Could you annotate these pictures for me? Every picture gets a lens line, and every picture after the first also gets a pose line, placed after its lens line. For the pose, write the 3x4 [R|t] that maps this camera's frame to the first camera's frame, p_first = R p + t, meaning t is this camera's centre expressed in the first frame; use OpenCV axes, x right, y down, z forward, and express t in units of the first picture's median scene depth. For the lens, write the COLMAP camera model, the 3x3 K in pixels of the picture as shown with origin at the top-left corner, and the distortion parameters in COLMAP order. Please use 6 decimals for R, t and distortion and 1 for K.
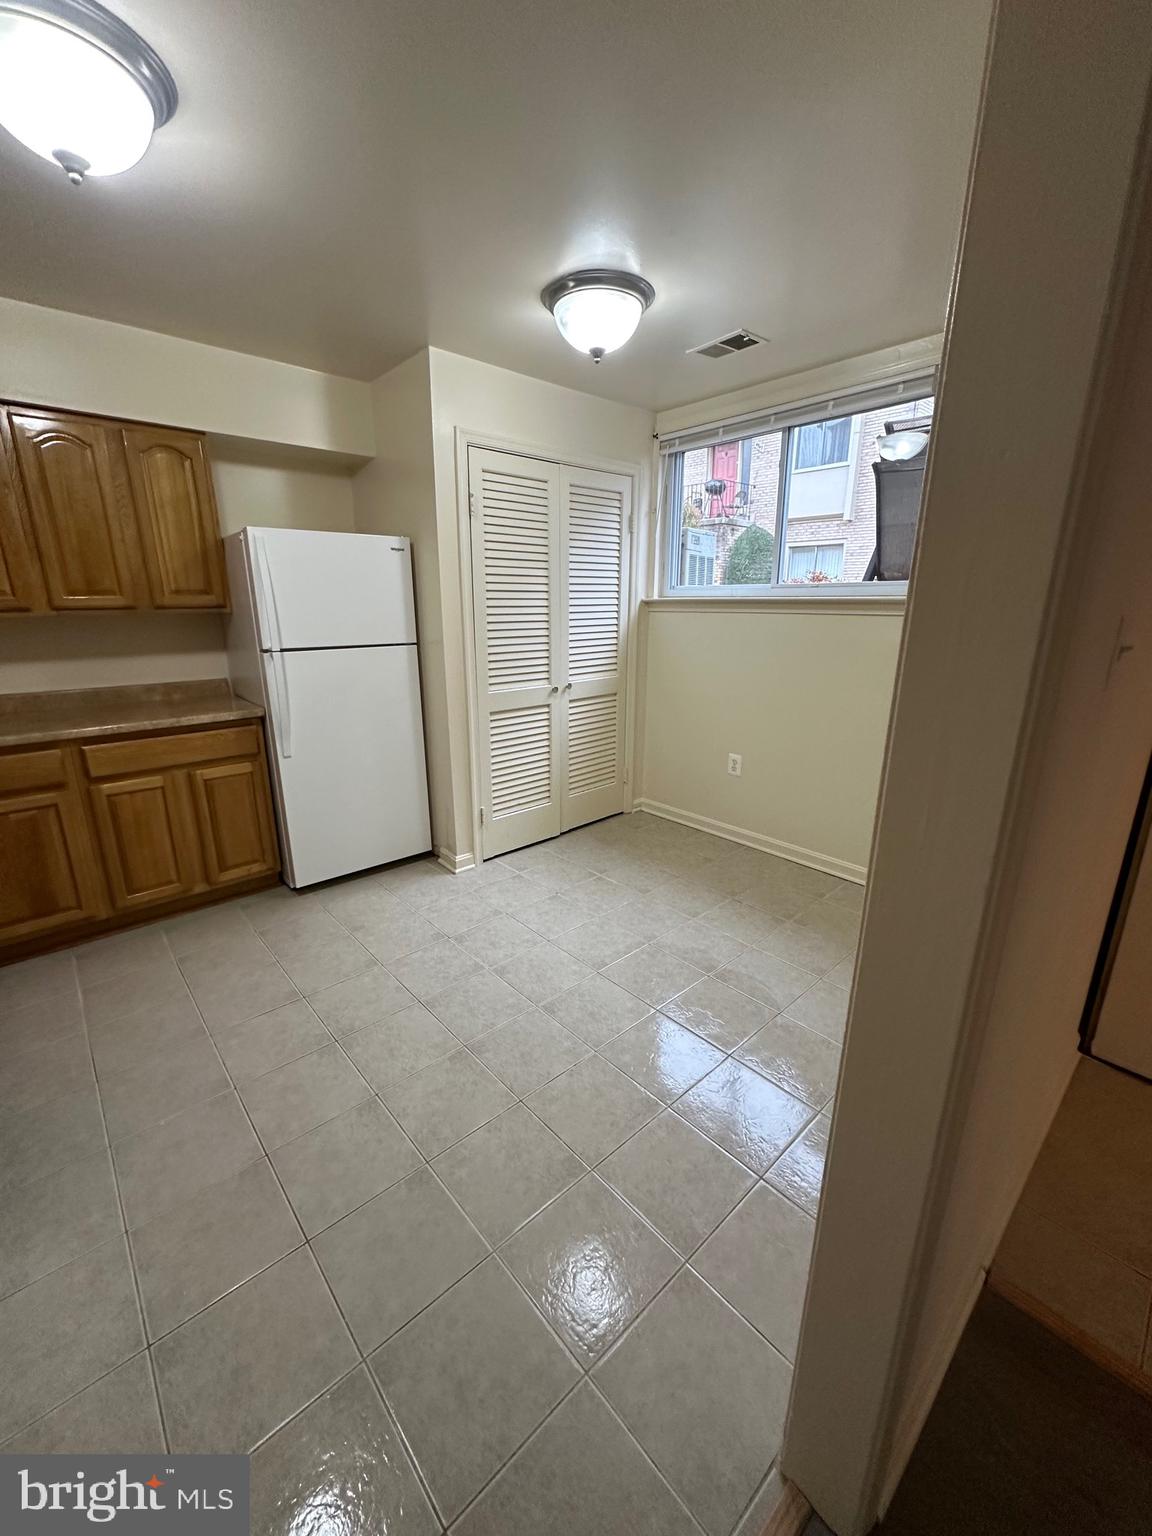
lens RADIAL K [[608.2, 0, 578.0], [0, 608.2, 770.9], [0, 0, 1]] dist [-0.006267, 0.001078]
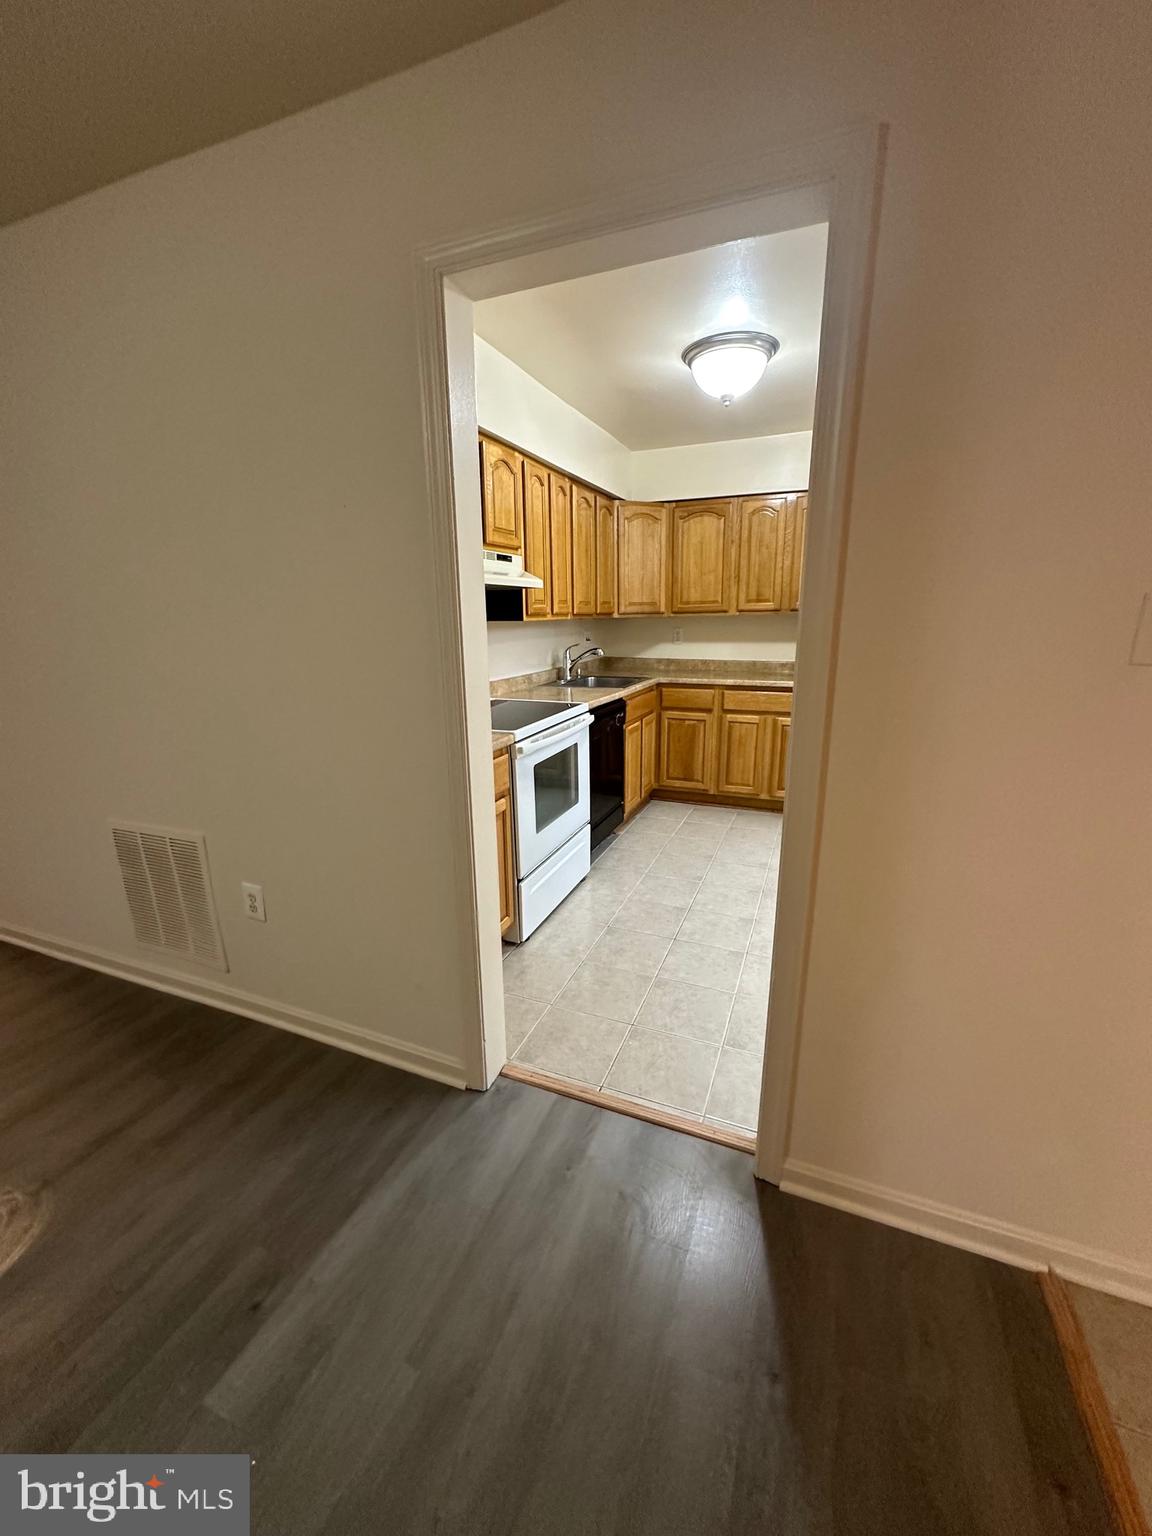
lens RADIAL K [[608.2, 0, 577.7], [0, 608.2, 772.8], [0, 0, 1]] dist [-0.006267, 0.001078]
pose [[0.427989, 0.221826, -0.876139, 0.483164], [-0.233967, 0.963559, 0.129667, 0.049750], [0.872975, 0.149492, 0.464293, -0.112244]]
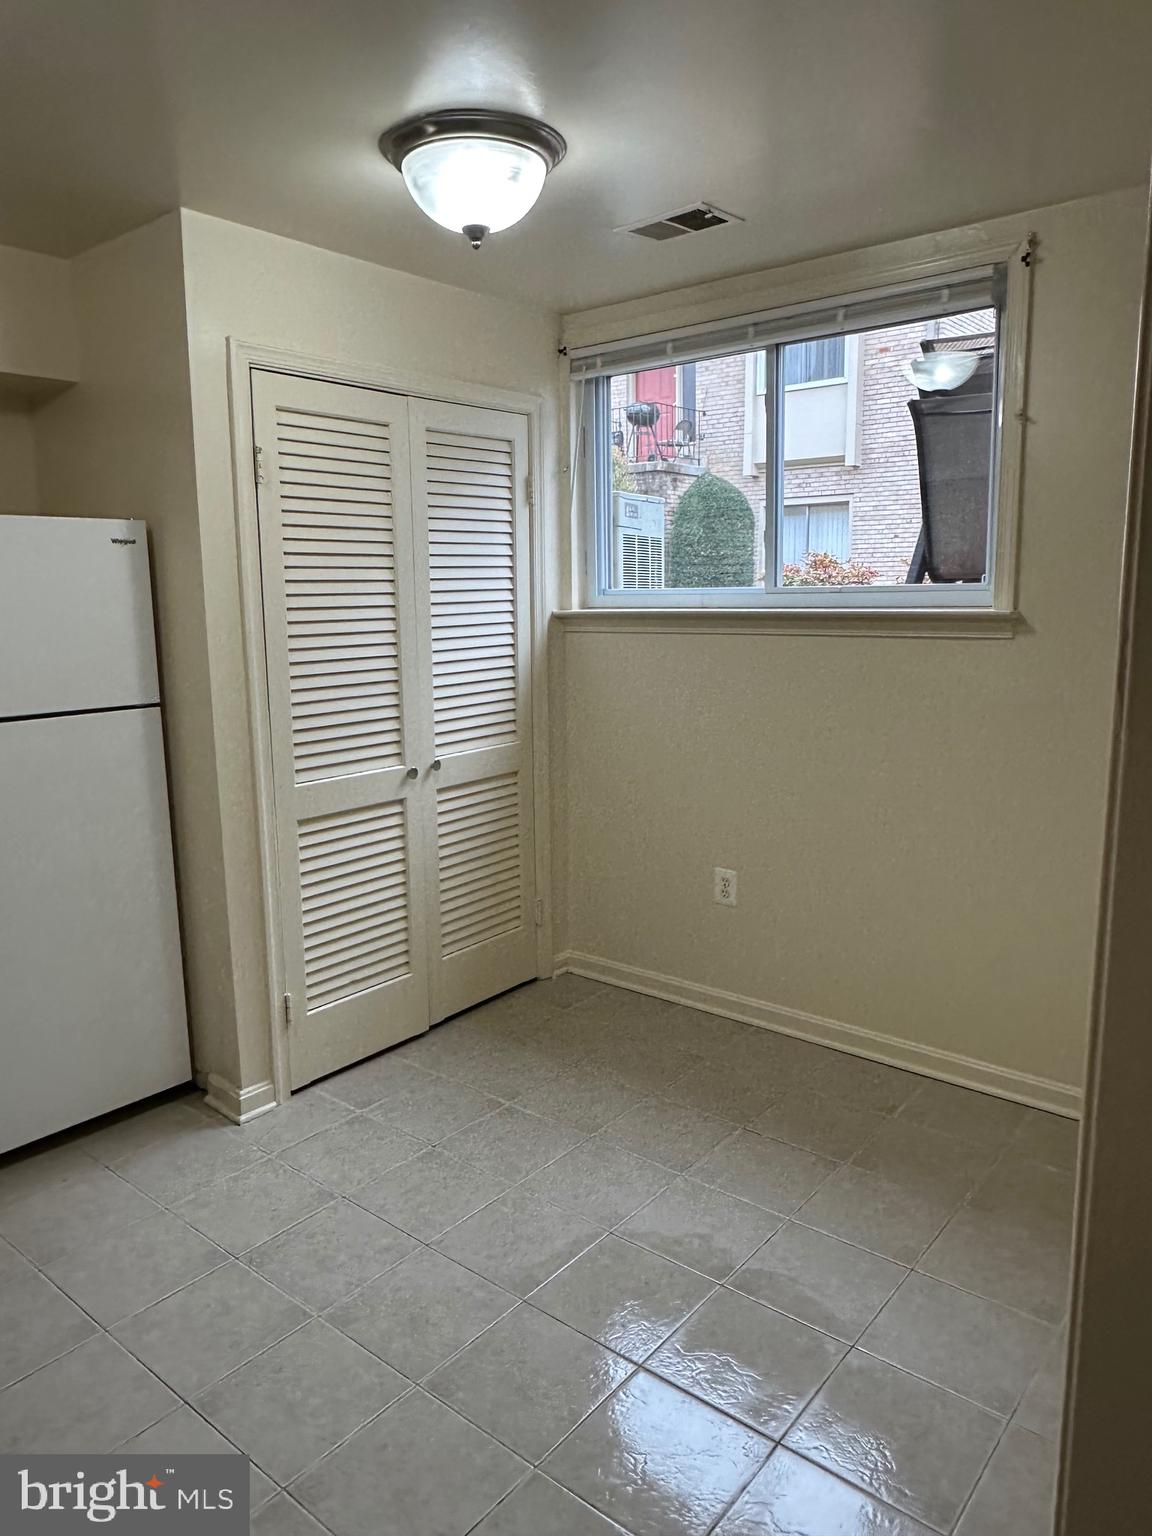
lens RADIAL K [[1046.2, 0, 579.8], [0, 1046.2, 764.3], [0, 0, 1]] dist [-0.002199, -0.005013]
pose [[0.988941, -0.039026, 0.143080, -0.028136], [0.054460, 0.992918, -0.105586, -0.037497], [-0.137946, 0.112210, 0.984063, 0.015460]]
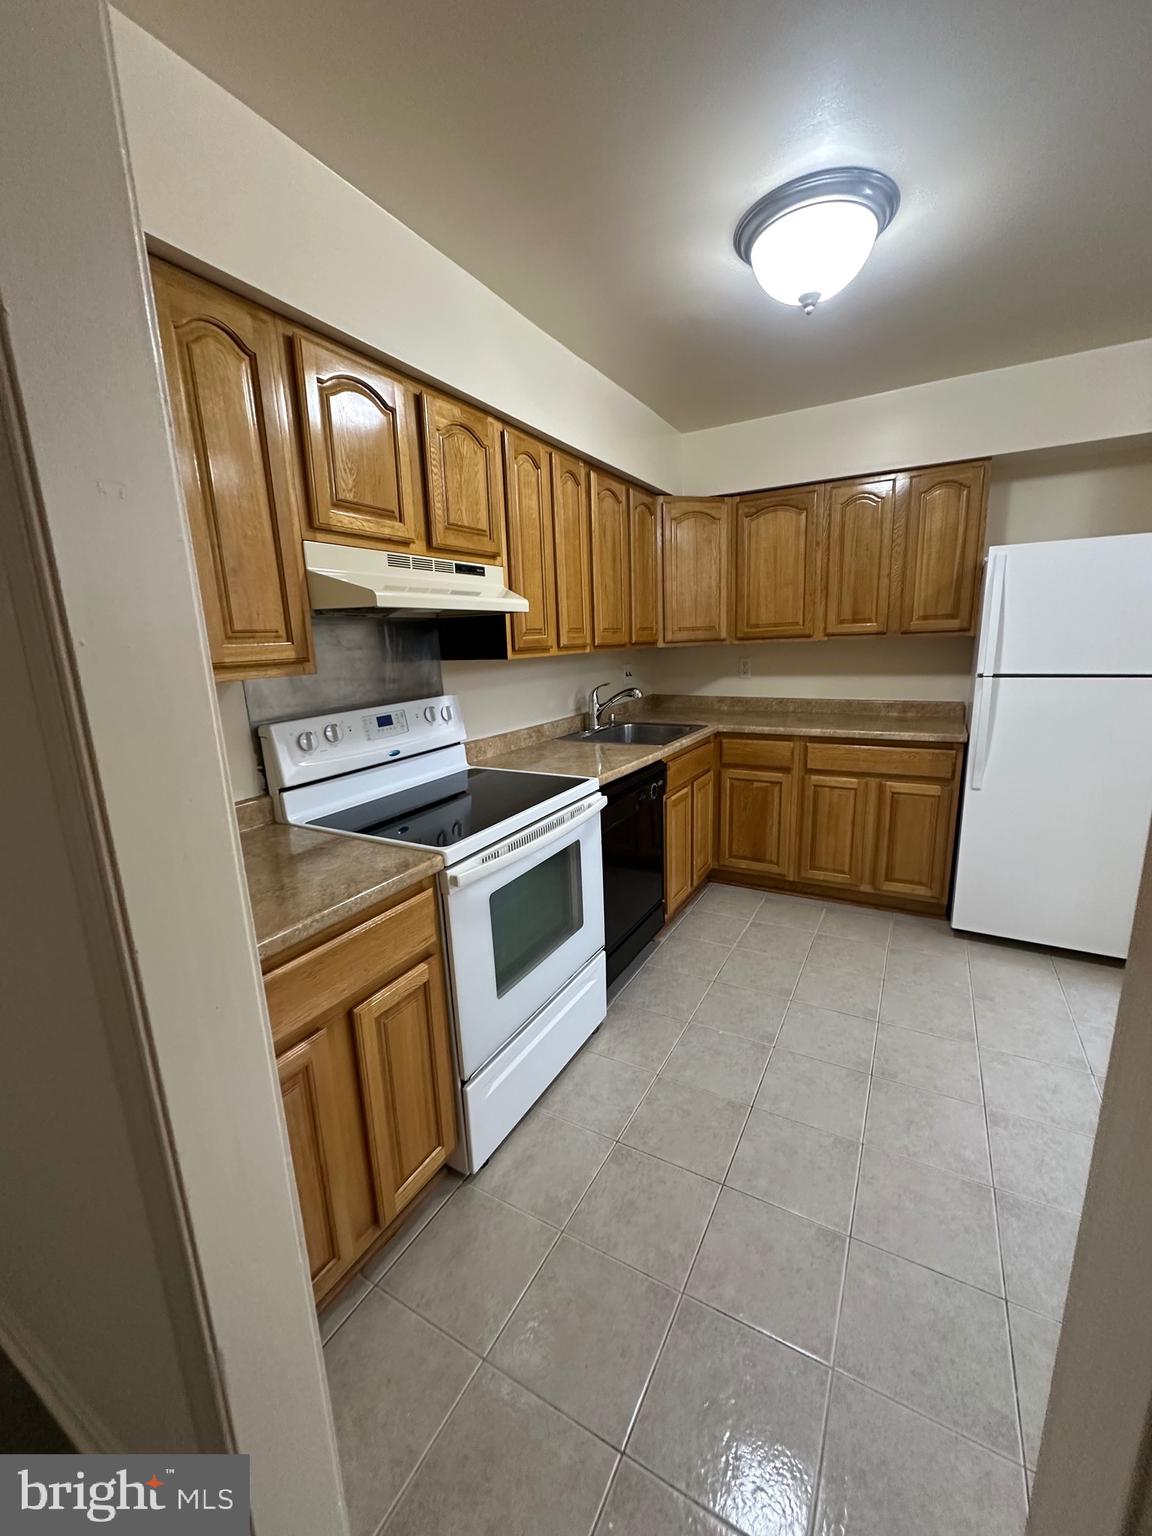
lens RADIAL K [[608.2, 0, 577.9], [0, 608.2, 772.1], [0, 0, 1]] dist [-0.006267, 0.001078]
pose [[0.313123, 0.190264, -0.930459, 0.188412], [-0.224408, 0.966806, 0.122178, -0.024829], [0.922819, 0.170545, 0.345426, 0.109965]]
